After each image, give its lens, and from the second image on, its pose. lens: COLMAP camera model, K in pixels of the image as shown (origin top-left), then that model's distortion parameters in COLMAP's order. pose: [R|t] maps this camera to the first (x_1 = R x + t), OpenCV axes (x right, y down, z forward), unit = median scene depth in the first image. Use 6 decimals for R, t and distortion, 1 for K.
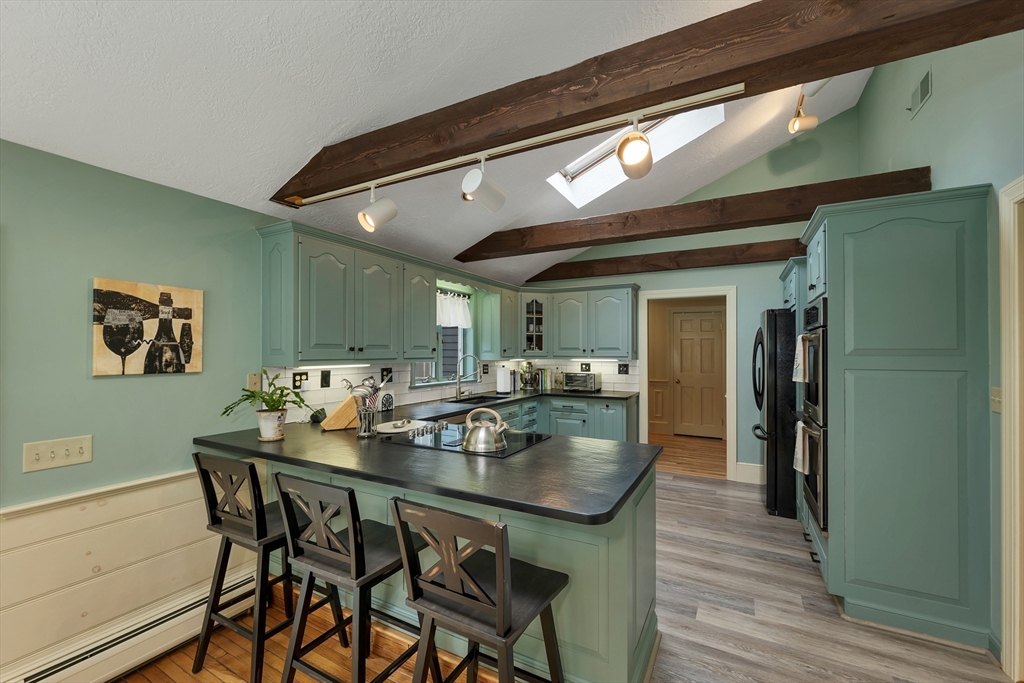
lens RADIAL K [[425.8, 0, 510.6], [0, 425.8, 347.6], [0, 0, 1]] dist [-0.003074, -0.000746]
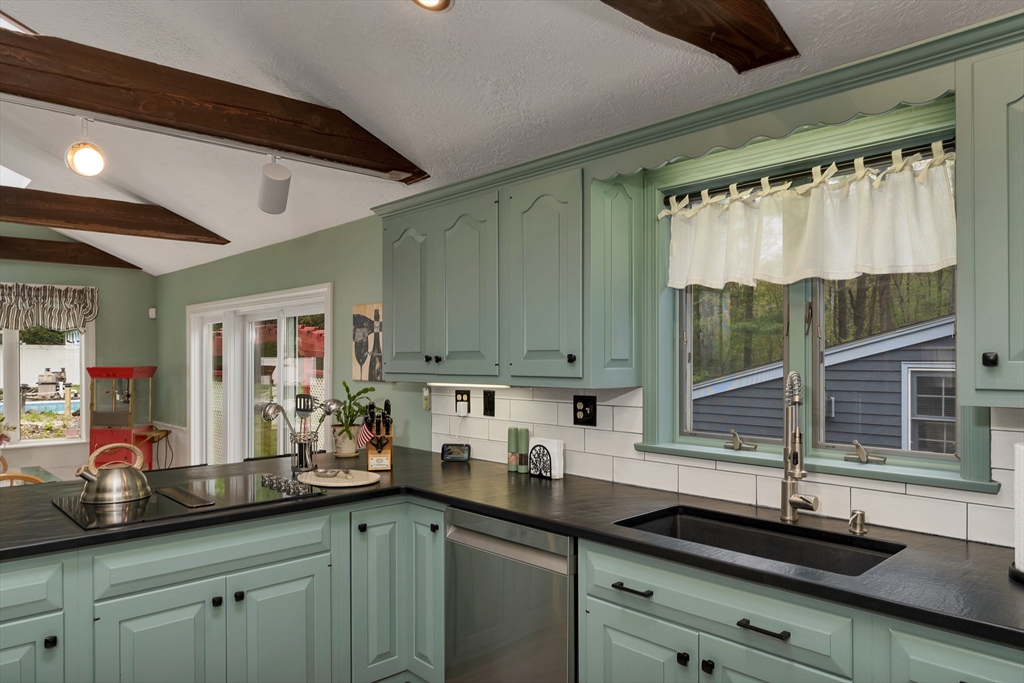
lens RADIAL K [[688.3, 0, 516.9], [0, 688.3, 355.3], [0, 0, 1]] dist [-0.003492, 0.000896]
pose [[-0.318854, -0.000104, -0.947804, 0.371349], [0.014675, 0.999880, -0.005047, 0.003259], [0.947690, -0.015519, -0.318814, 0.906896]]
